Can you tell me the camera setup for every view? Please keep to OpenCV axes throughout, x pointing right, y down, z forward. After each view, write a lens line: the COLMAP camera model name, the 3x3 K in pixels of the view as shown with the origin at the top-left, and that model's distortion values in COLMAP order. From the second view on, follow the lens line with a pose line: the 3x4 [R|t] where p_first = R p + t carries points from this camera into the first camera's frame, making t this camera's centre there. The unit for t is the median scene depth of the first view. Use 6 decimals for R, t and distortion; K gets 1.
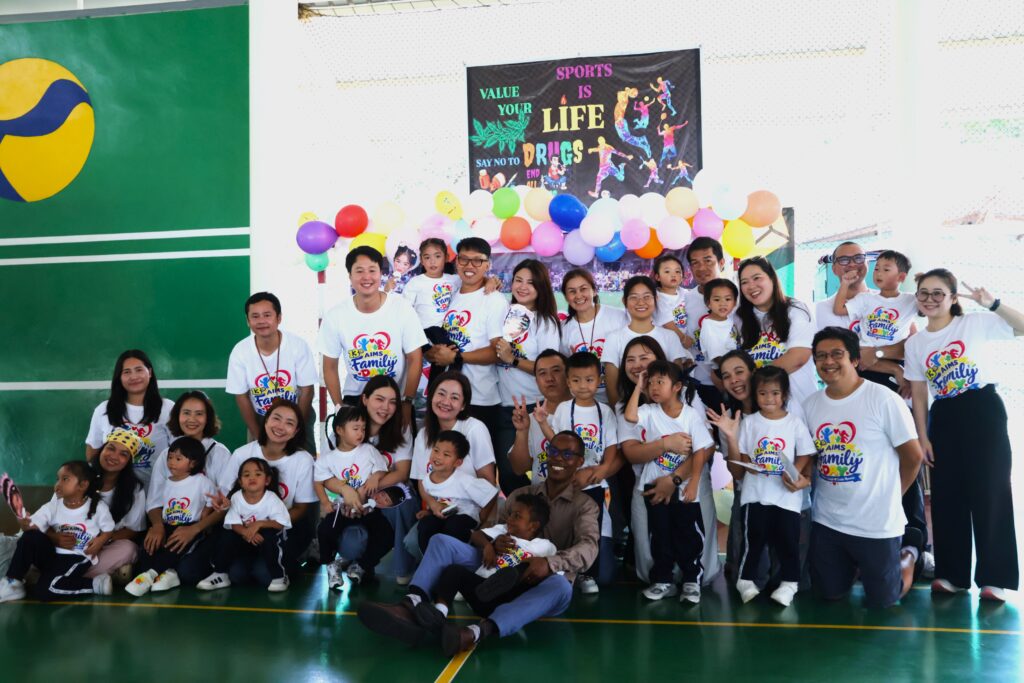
lens RADIAL K [[1073.0, 0, 520.2], [0, 1073.0, 351.9], [0, 0, 1]] dist [0.164808, 0.016749]
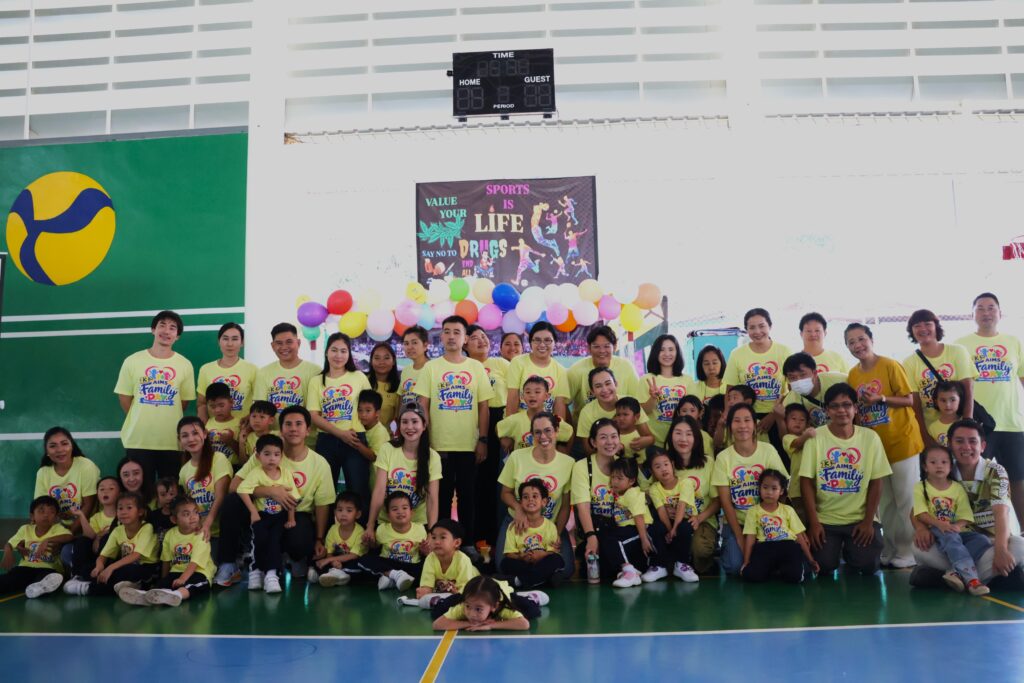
lens RADIAL K [[1073.0, 0, 522.2], [0, 1073.0, 350.4], [0, 0, 1]] dist [0.164808, 0.016749]
pose [[0.997394, 0.007393, 0.071764, -0.015019], [-0.002471, 0.997652, -0.068437, 0.021779], [-0.072101, 0.068082, 0.995071, -0.266219]]
